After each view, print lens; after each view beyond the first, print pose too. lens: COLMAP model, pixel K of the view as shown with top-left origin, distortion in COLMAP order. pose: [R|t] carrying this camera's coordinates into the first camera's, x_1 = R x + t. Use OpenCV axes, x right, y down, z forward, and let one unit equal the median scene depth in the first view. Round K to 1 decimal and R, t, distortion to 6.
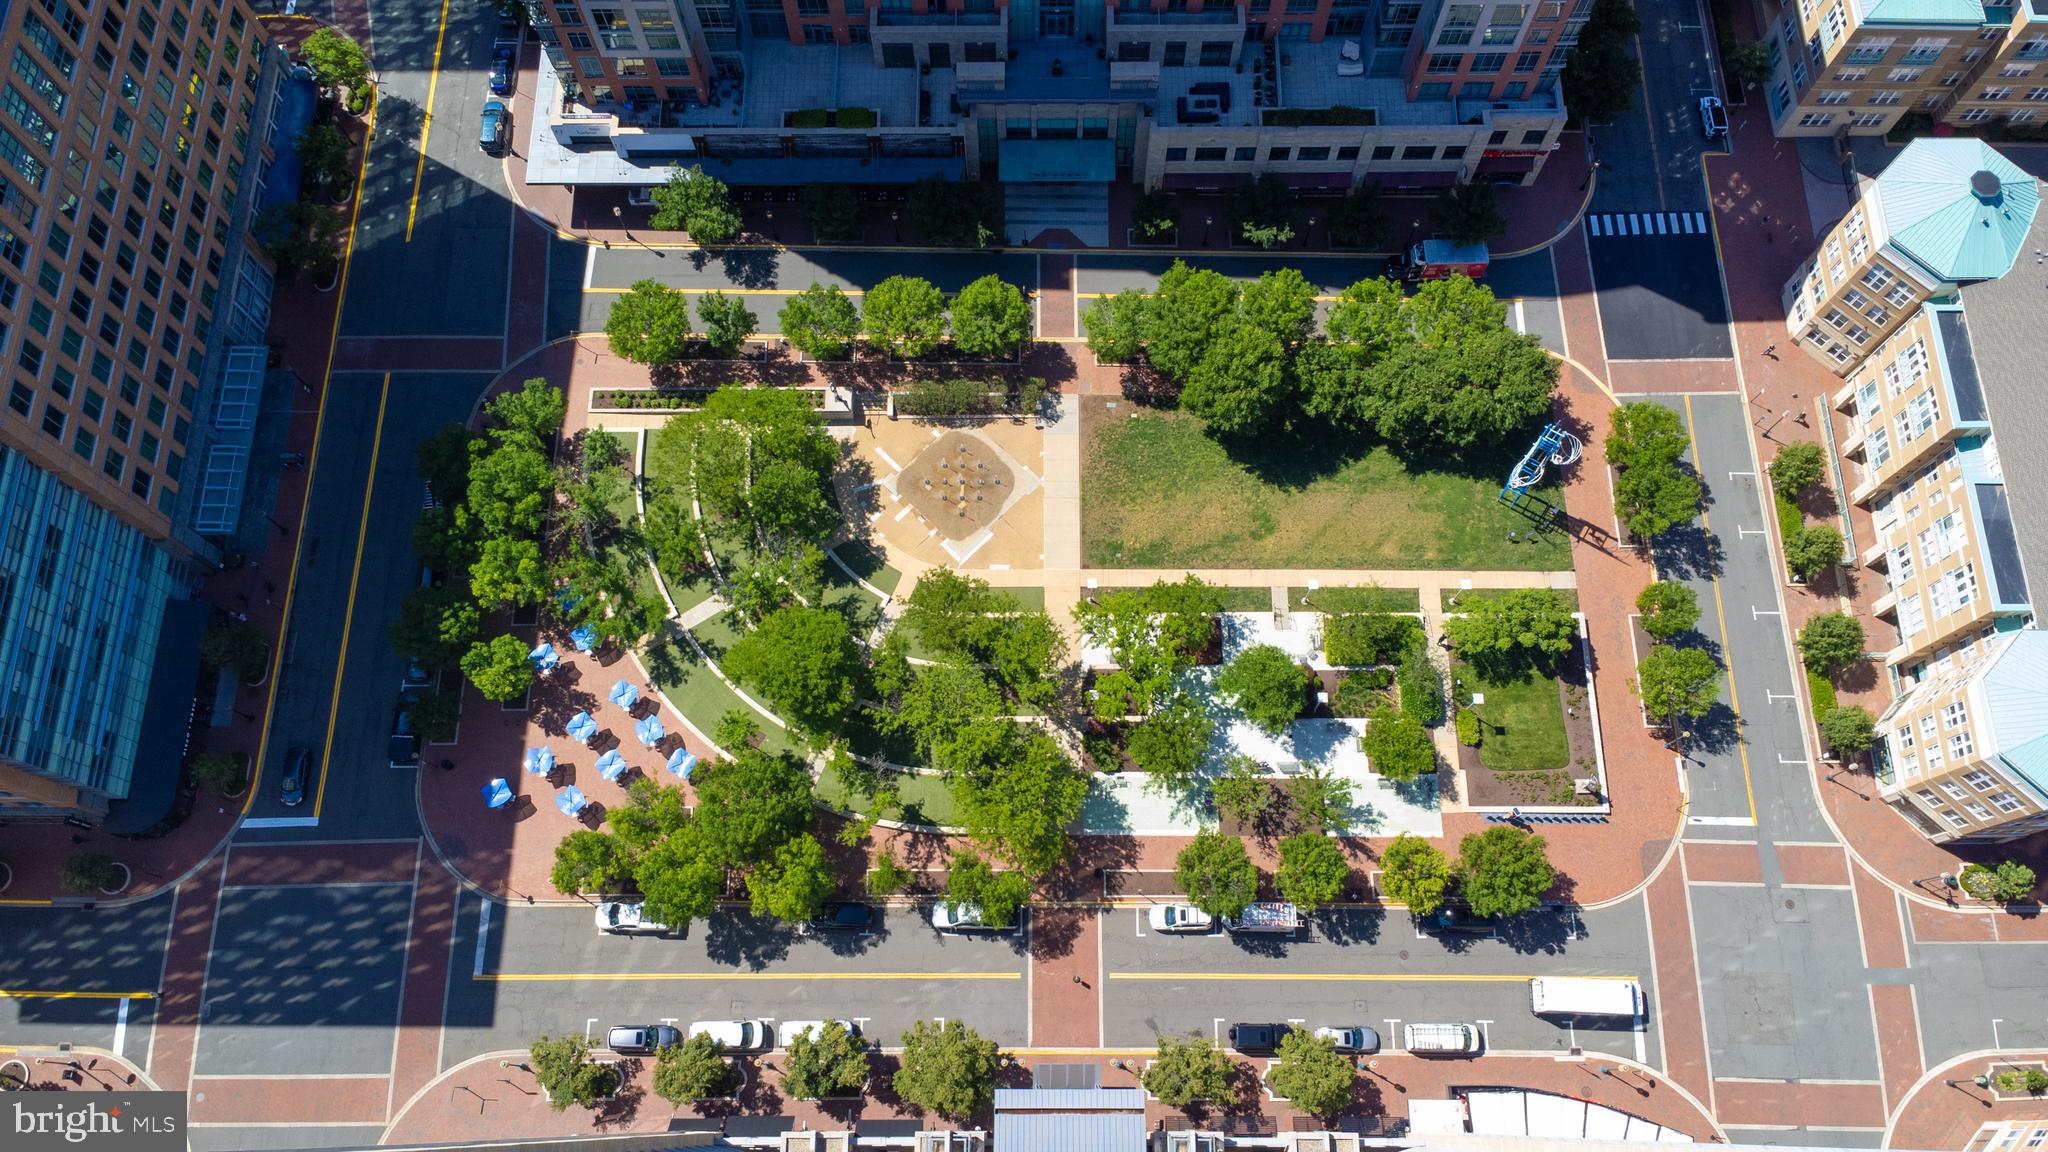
lens RADIAL K [[1511.2, 0, 1024.0], [0, 1511.2, 576.0], [0, 0, 1]] dist [0.012419, -0.002568]
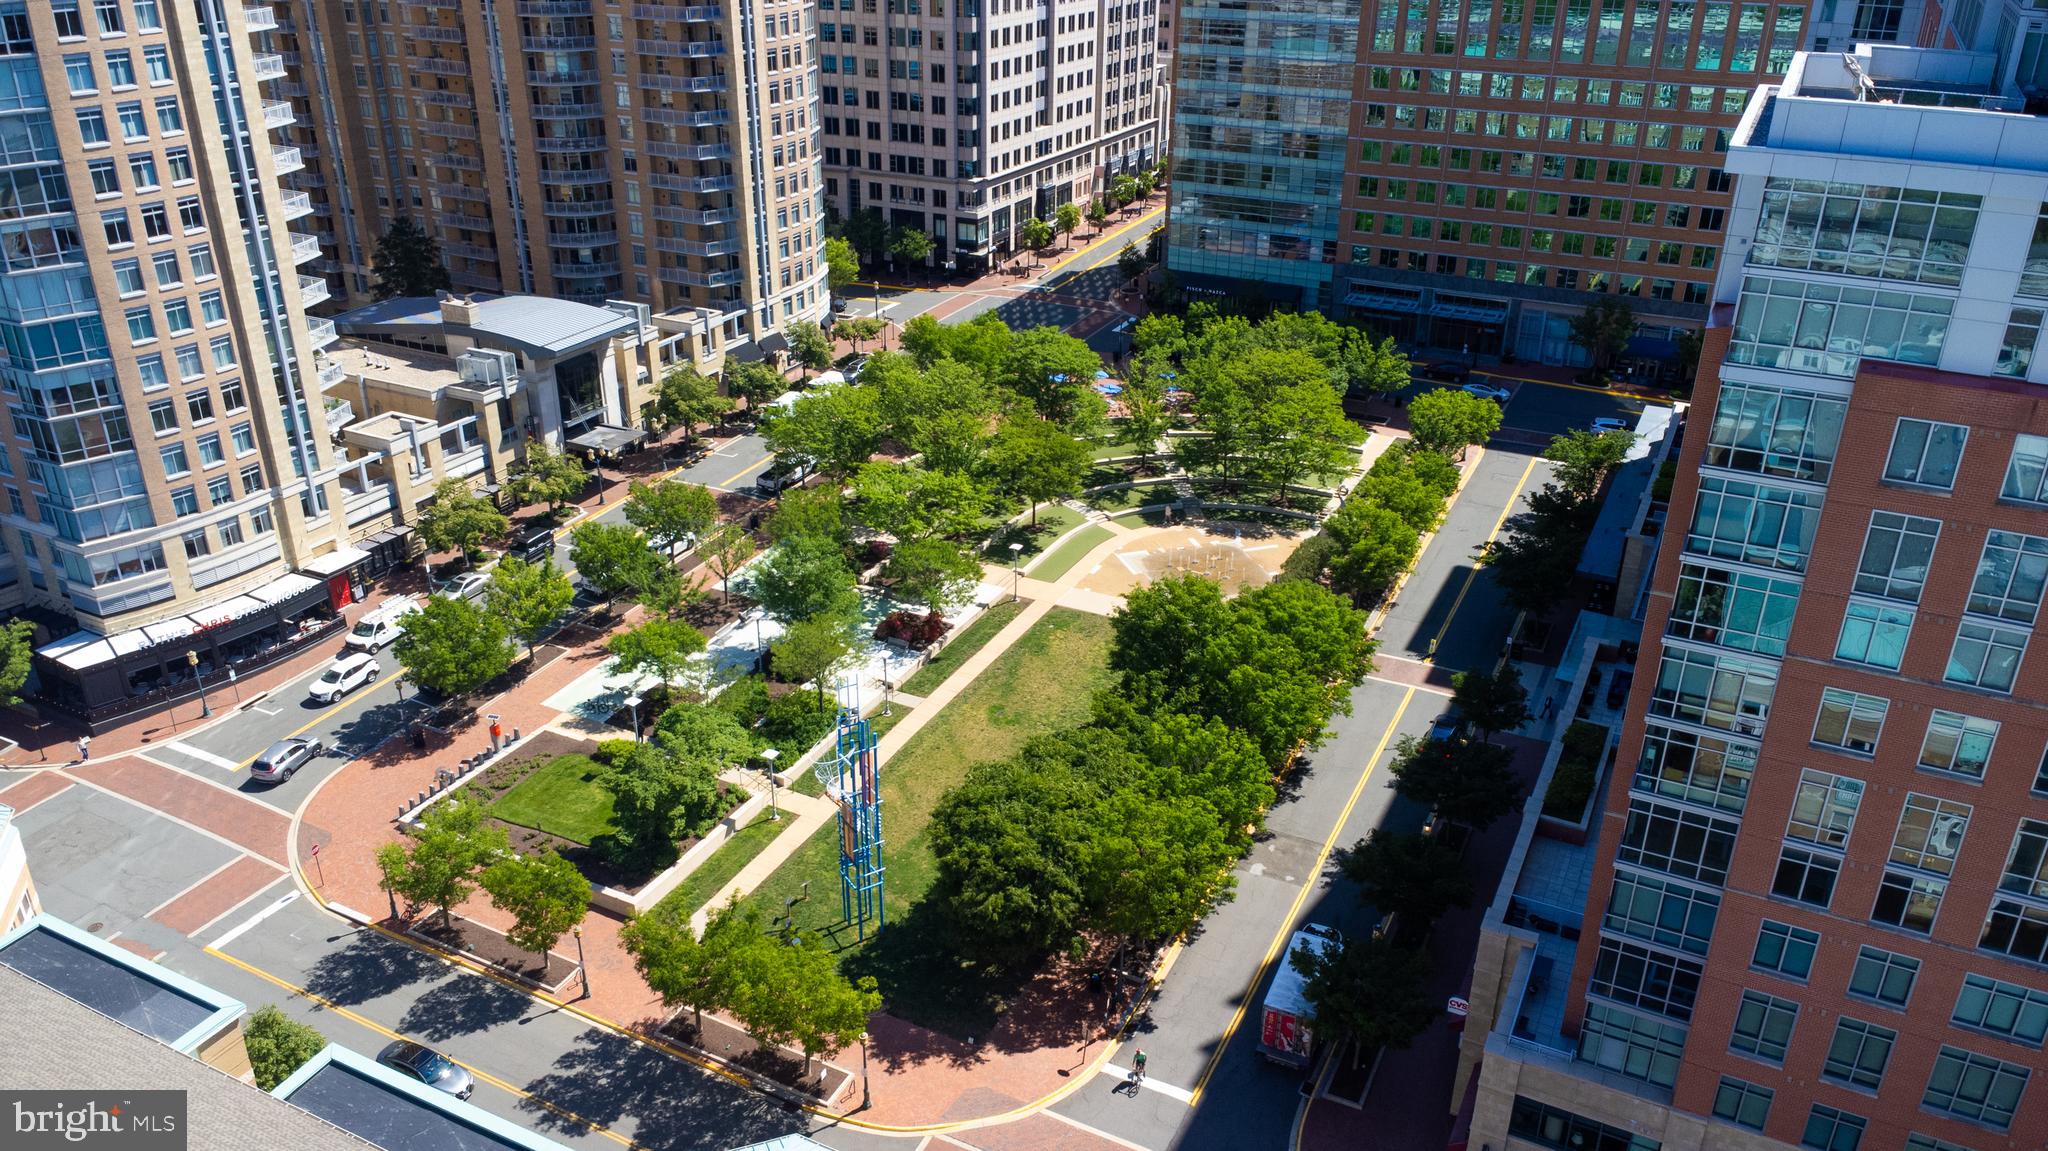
lens RADIAL K [[1511.2, 0, 1024.0], [0, 1511.2, 575.5], [0, 0, 1]] dist [0.012419, -0.002568]
pose [[-0.447222, 0.395551, -0.802204, 0.735284], [-0.849802, 0.091837, 0.519040, -0.441729], [0.278979, 0.913841, 0.295069, 0.728766]]
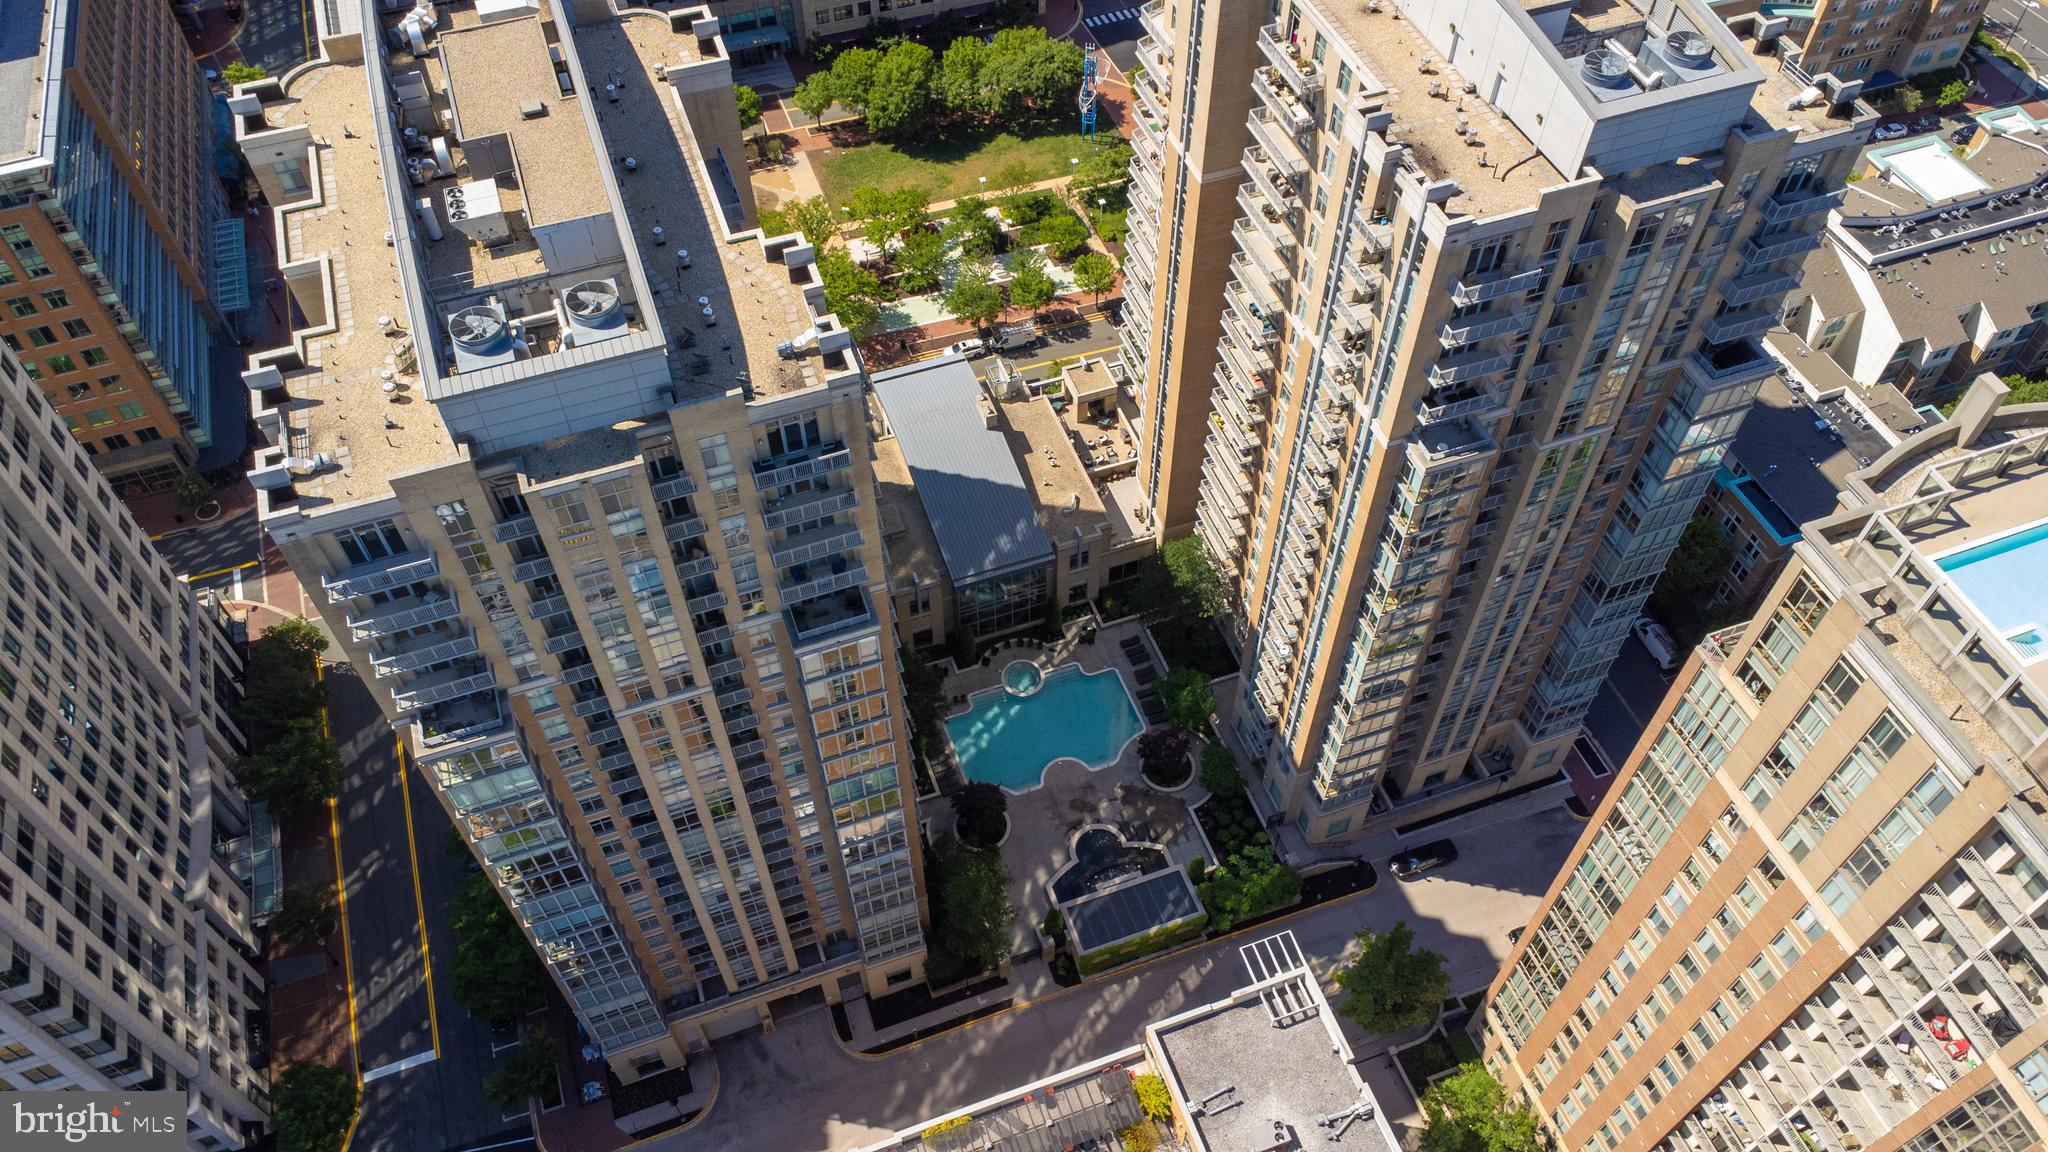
lens RADIAL K [[1511.2, 0, 1024.0], [0, 1511.2, 576.0], [0, 0, 1]] dist [0.012419, -0.002568]
pose [[0.940858, -0.264767, 0.211389, -0.201311], [0.321887, 0.893234, -0.313880, 0.853139], [-0.105714, 0.363360, 0.925632, -0.292312]]
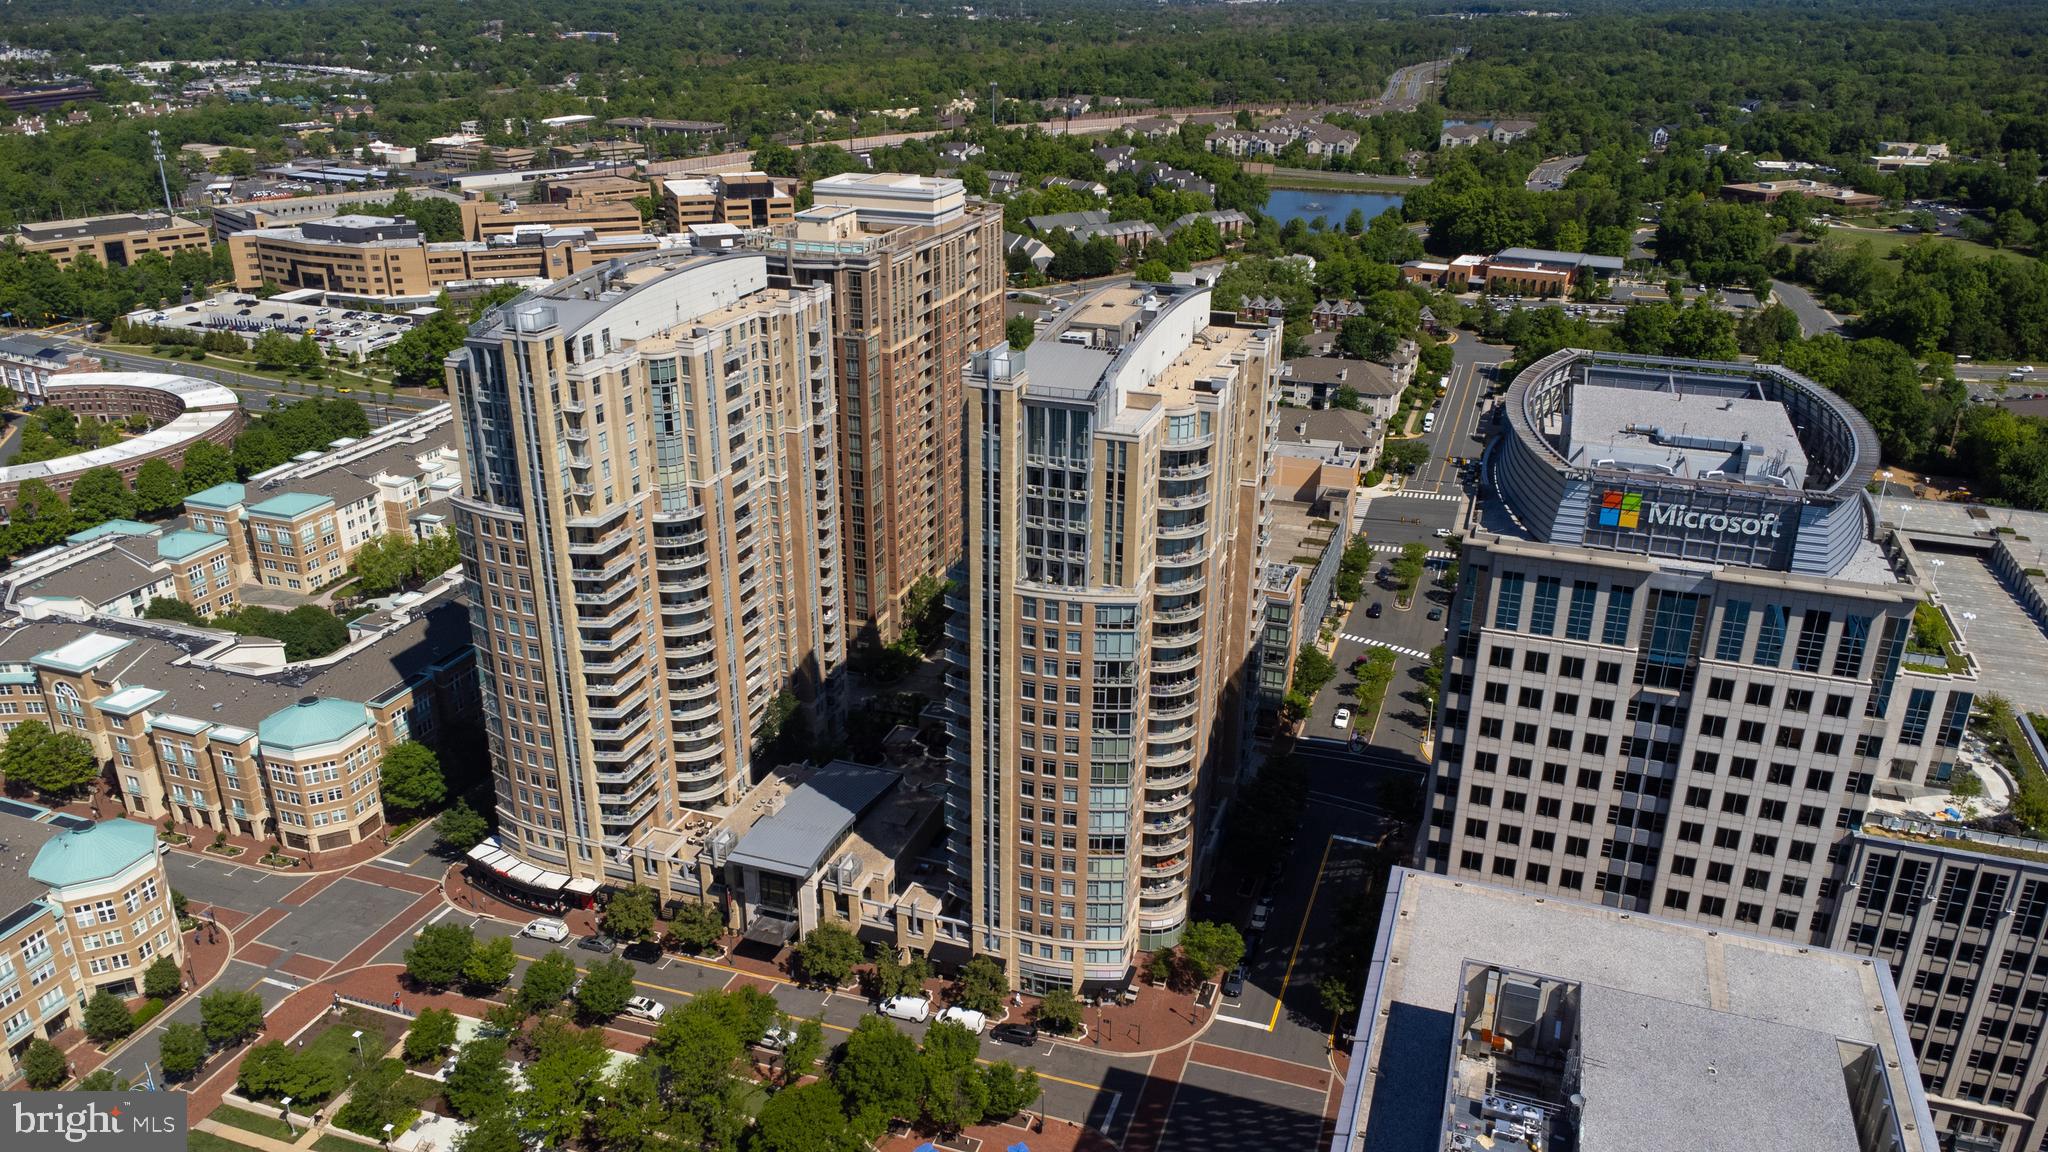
lens RADIAL K [[1493.0, 0, 1024.0], [0, 1493.0, 576.0], [0, 0, 1]] dist [0.037119, -0.061226]
pose [[-0.946606, -0.118130, 0.299970, -0.568972], [0.308431, -0.060992, 0.949289, -0.912054], [-0.093844, 0.991123, 0.094170, 0.390187]]
